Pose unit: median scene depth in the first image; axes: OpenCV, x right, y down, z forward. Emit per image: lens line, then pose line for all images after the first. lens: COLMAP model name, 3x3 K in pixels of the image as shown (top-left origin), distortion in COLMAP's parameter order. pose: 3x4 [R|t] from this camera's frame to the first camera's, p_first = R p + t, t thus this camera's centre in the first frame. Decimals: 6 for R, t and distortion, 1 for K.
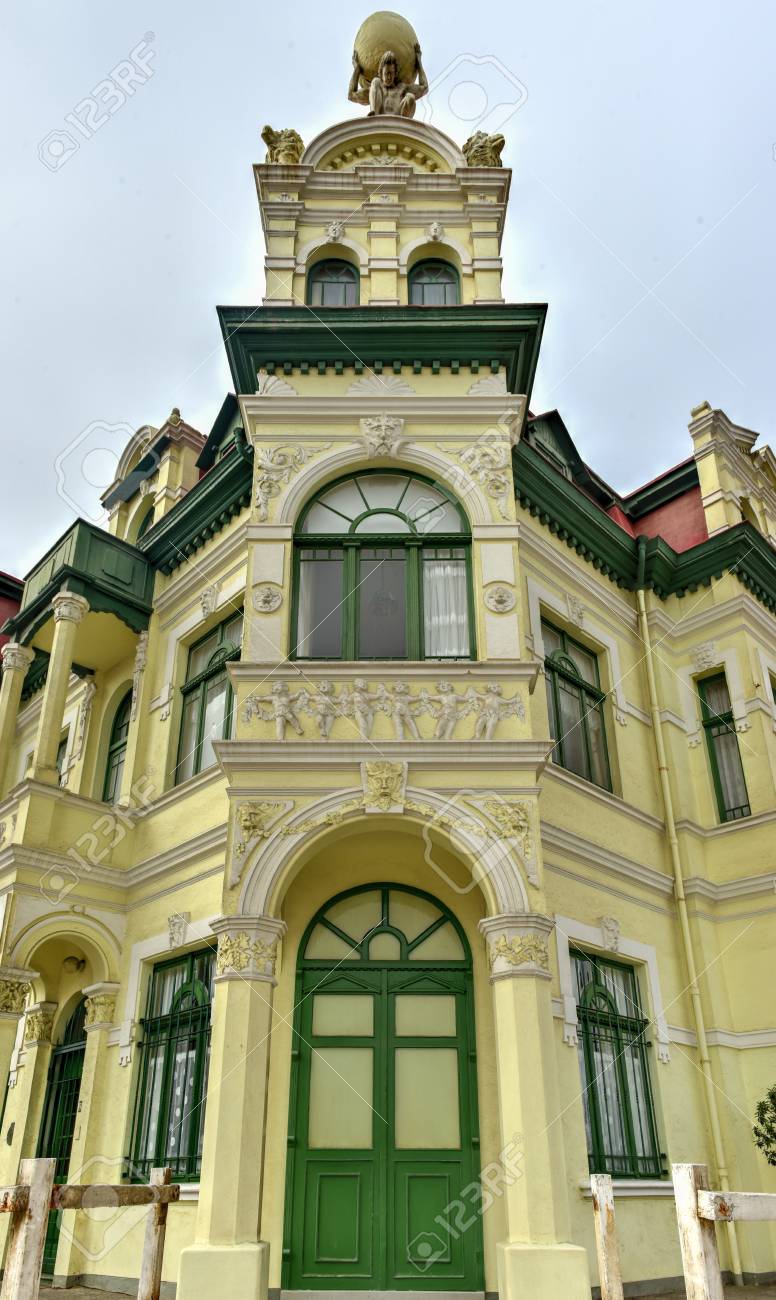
lens RADIAL K [[854.9, 0, 384.1], [0, 854.9, 812.2], [0, 0, 1]] dist [0.036290, -0.002036]
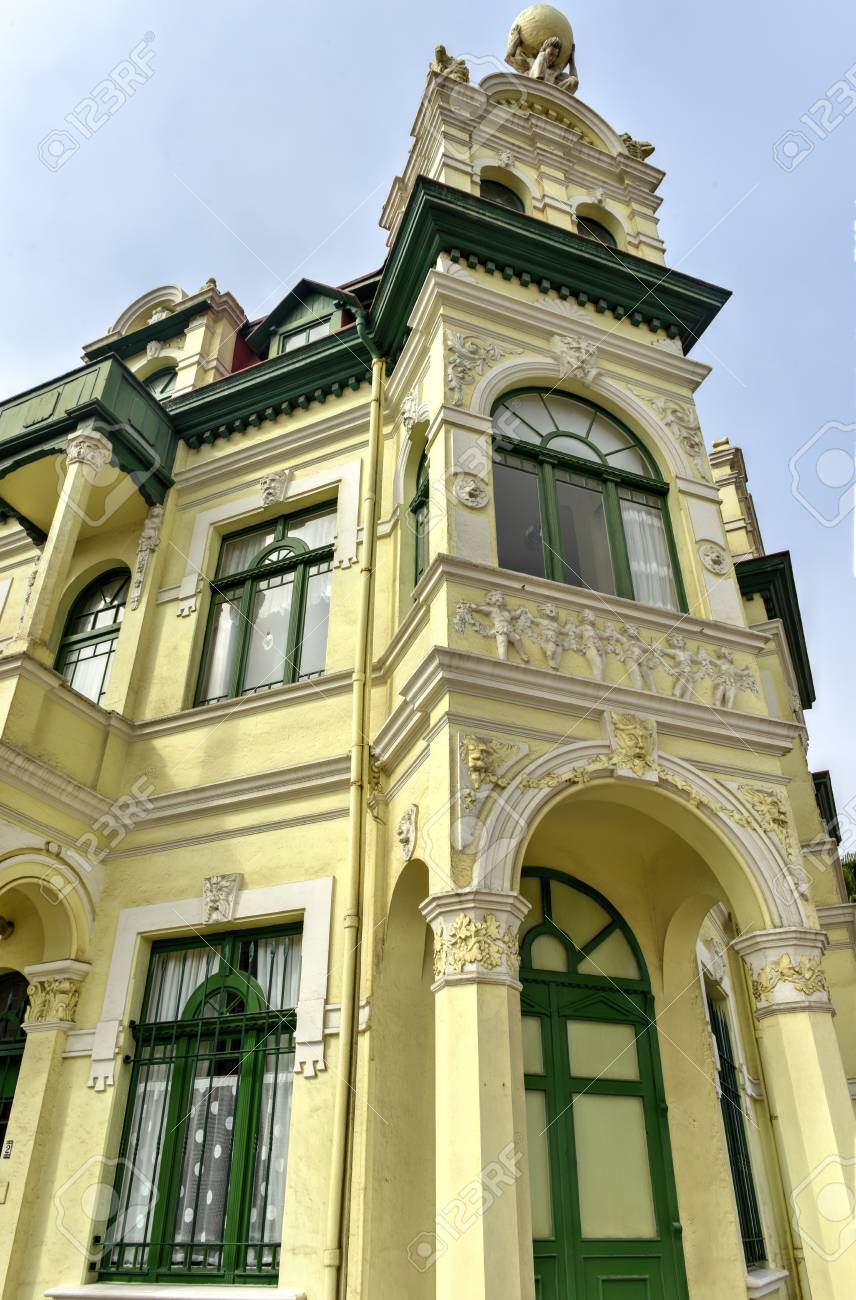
lens RADIAL K [[900.8, 0, 425.0], [0, 900.8, 646.9], [0, 0, 1]] dist [-0.024468, -0.002472]
pose [[0.933259, 0.202585, 0.296624, -0.370954], [-0.146717, 0.968746, -0.200013, 0.063564], [-0.327873, 0.143145, 0.933814, 0.224614]]
